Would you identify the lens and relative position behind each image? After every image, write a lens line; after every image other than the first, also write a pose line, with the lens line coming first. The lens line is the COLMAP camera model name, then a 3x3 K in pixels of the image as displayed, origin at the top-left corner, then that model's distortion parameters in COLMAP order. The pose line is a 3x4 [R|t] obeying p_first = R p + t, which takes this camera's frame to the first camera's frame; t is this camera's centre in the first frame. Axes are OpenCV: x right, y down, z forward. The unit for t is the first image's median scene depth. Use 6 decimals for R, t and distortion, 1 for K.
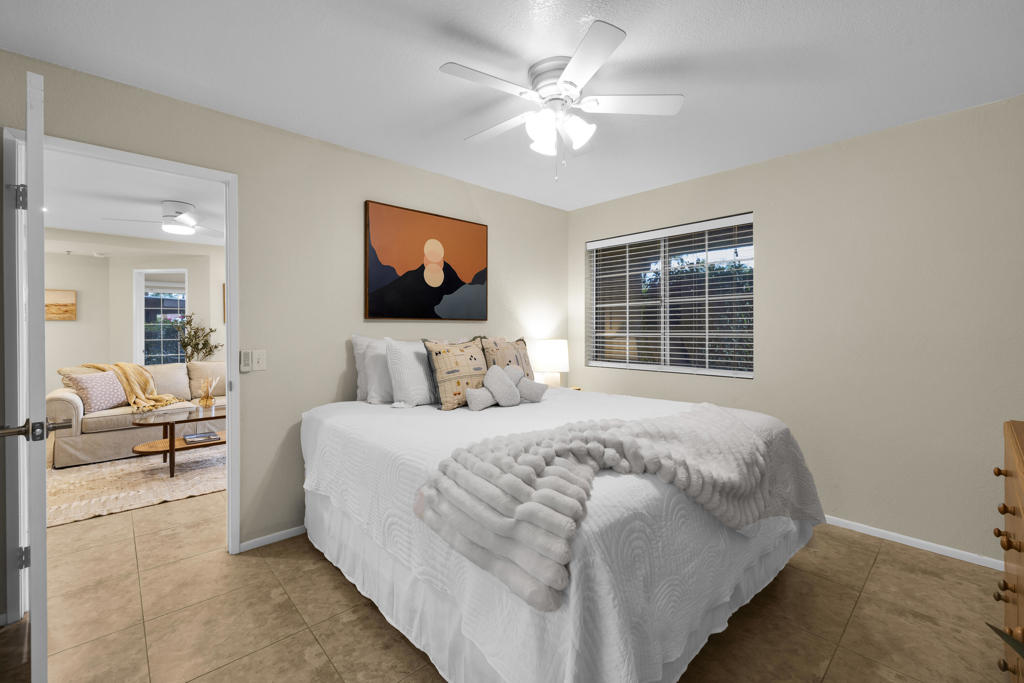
lens RADIAL K [[429.2, 0, 495.2], [0, 429.2, 337.6], [0, 0, 1]] dist [0.001322, 0.000230]
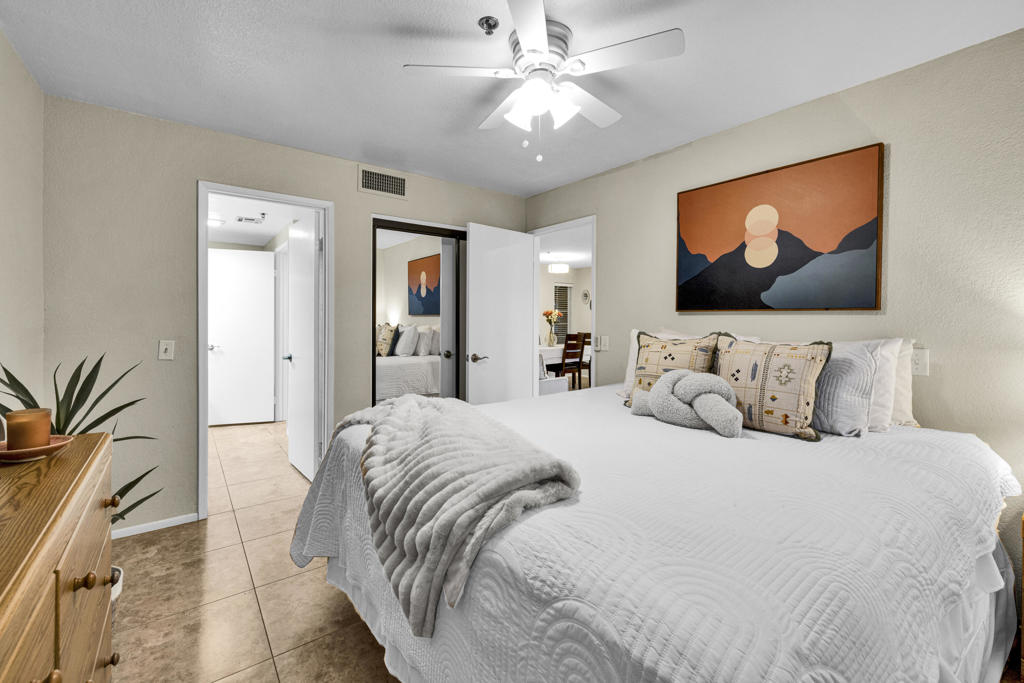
lens RADIAL K [[430.9, 0, 510.9], [0, 430.9, 326.2], [0, 0, 1]] dist [0.000128, 0.000021]
pose [[-0.068377, 0.012836, -0.997577, 0.677218], [-0.029011, 0.999469, 0.014849, -0.012949], [0.997238, 0.029956, -0.067968, 0.634781]]
